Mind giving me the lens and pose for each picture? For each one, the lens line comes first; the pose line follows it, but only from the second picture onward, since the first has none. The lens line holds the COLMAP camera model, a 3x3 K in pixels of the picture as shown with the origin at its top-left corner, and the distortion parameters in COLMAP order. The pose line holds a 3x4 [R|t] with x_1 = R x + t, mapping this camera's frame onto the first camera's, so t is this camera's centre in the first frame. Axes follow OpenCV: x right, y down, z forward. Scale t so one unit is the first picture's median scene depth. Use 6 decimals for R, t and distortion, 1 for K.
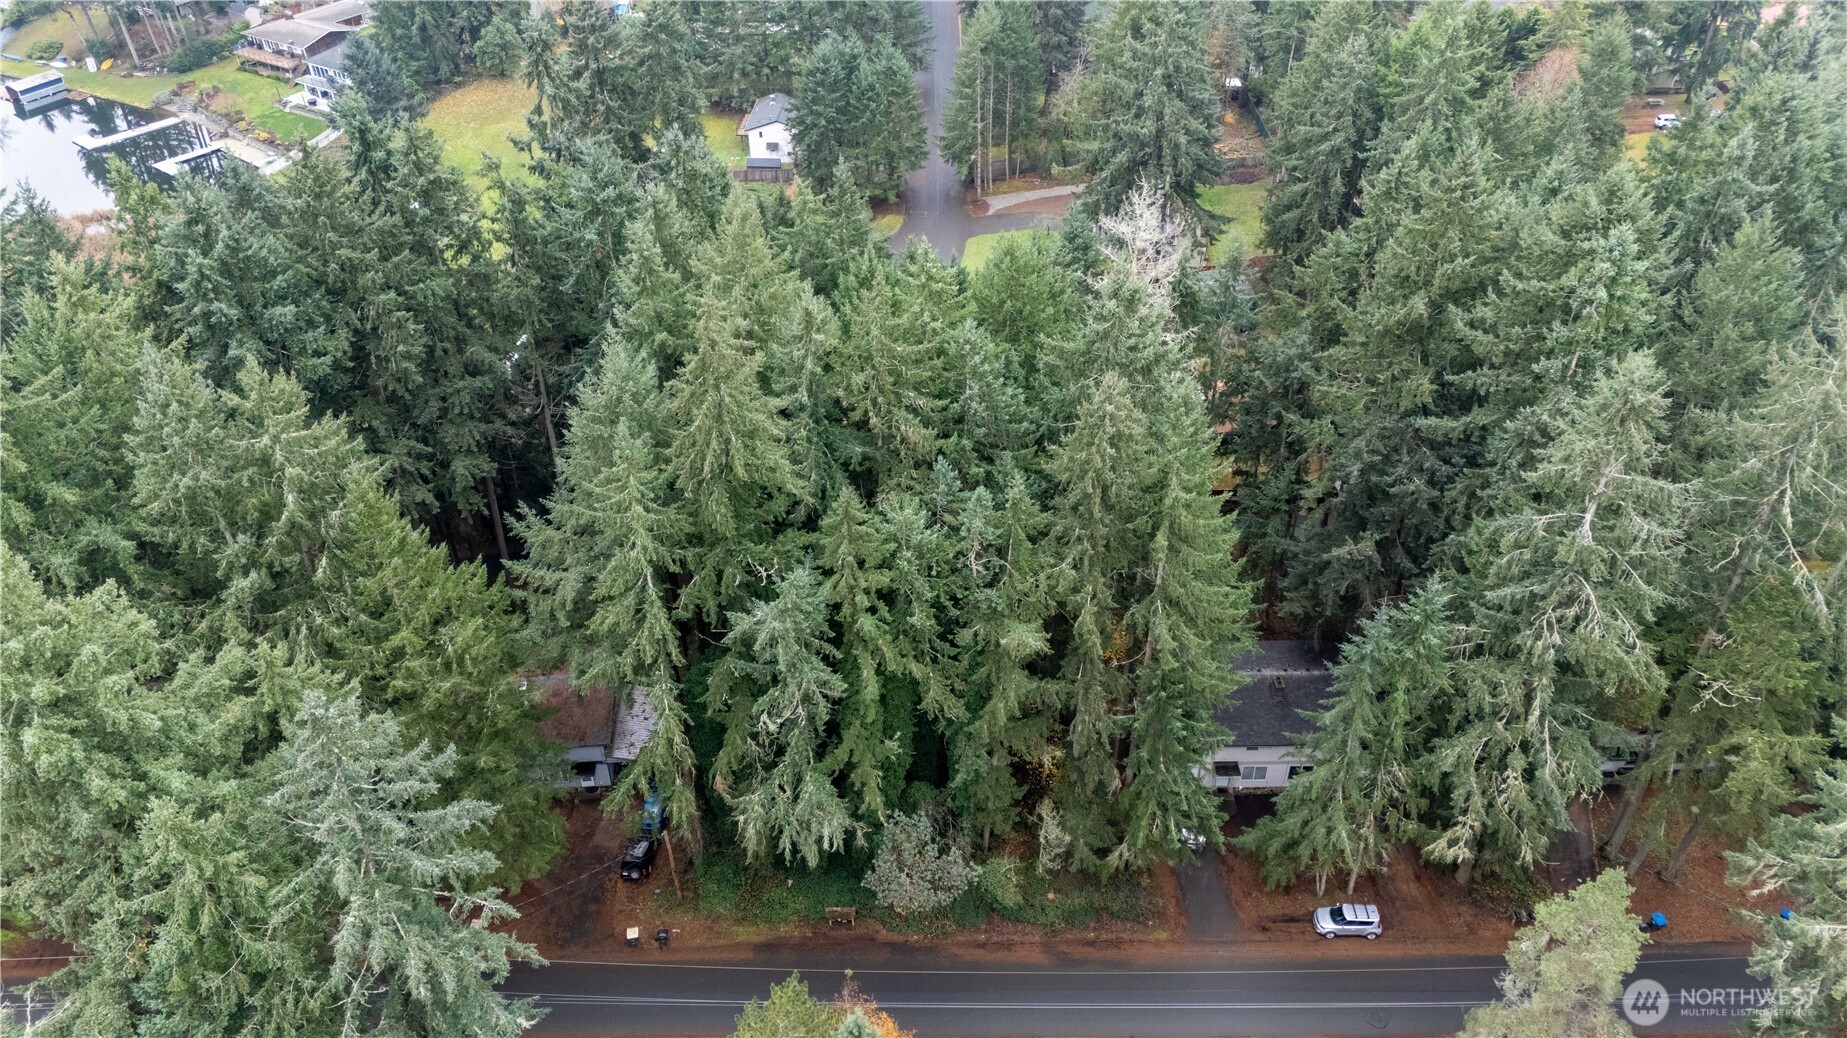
lens RADIAL K [[1346.3, 0, 928.2], [0, 1346.3, 525.0], [0, 0, 1]] dist [0.066093, -0.059102]
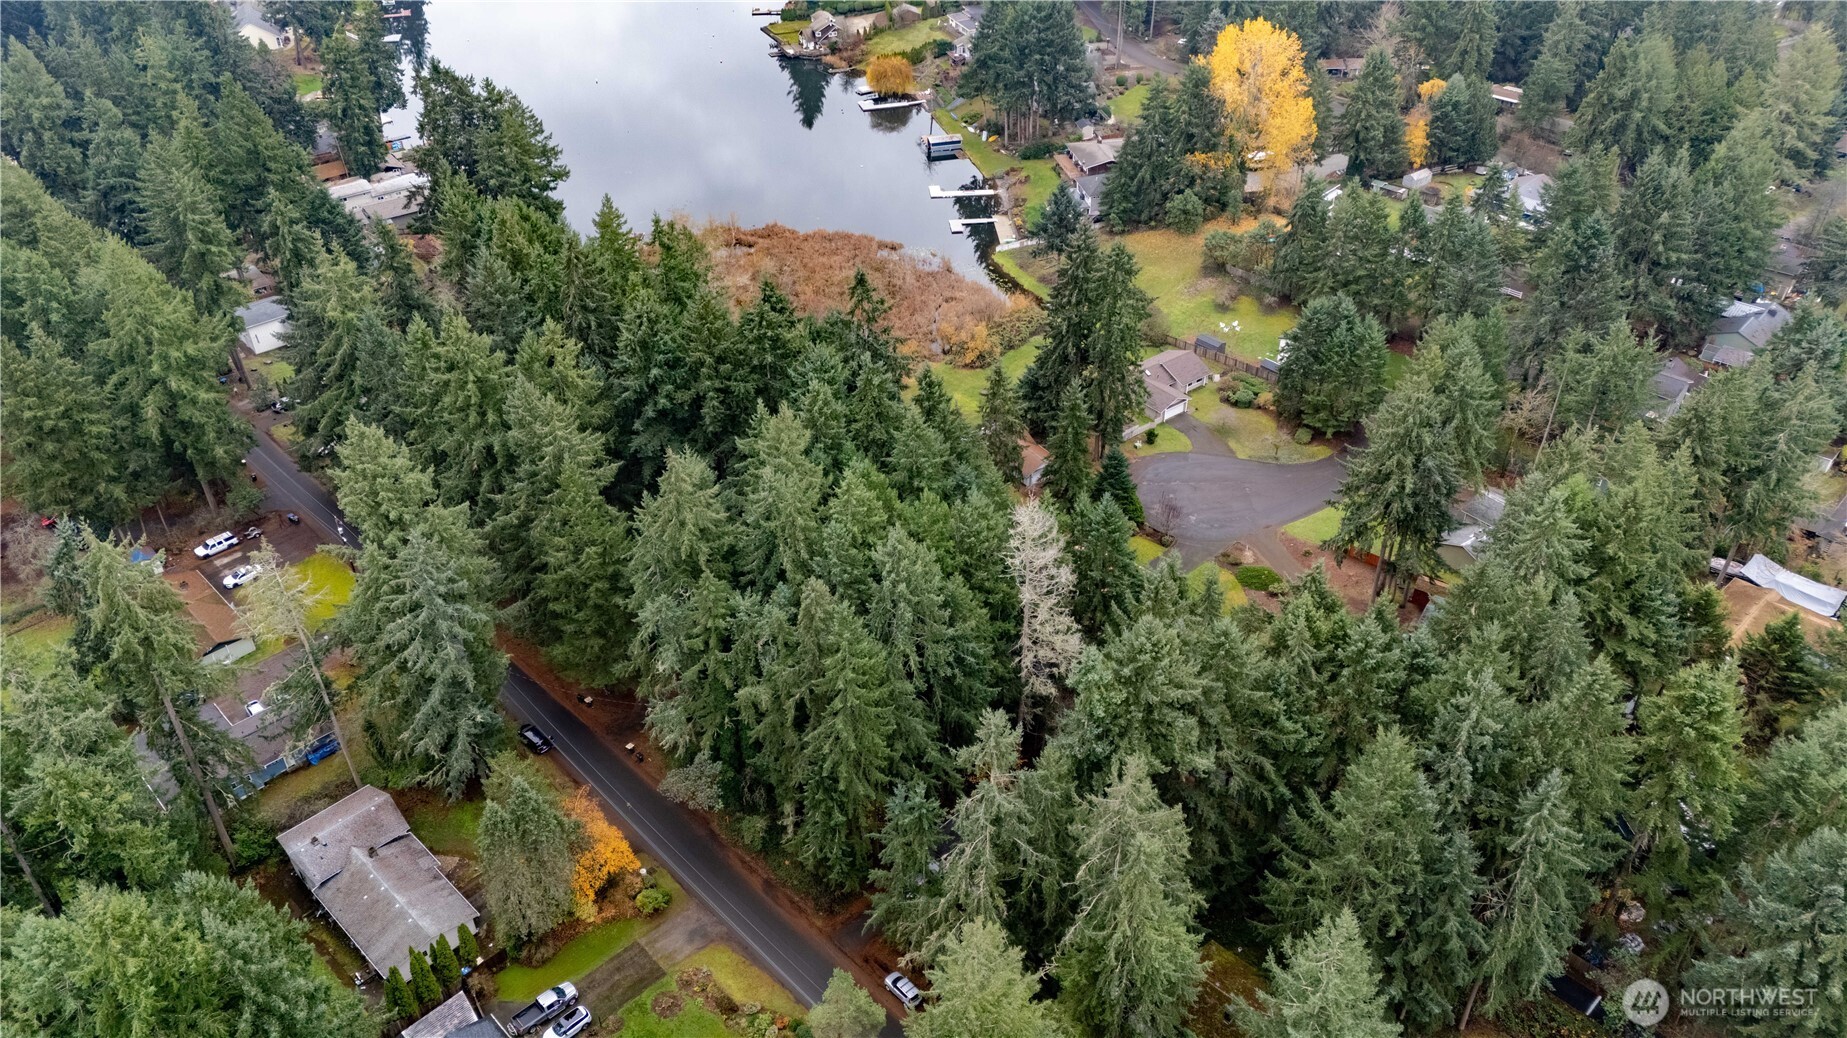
lens RADIAL K [[1346.3, 0, 936.3], [0, 1346.3, 516.3], [0, 0, 1]] dist [0.066093, -0.059102]
pose [[0.693127, 0.423685, -0.583152, 1.065328], [-0.441756, 0.888964, 0.120804, -0.399870], [0.569584, 0.173878, 0.803331, -0.294839]]
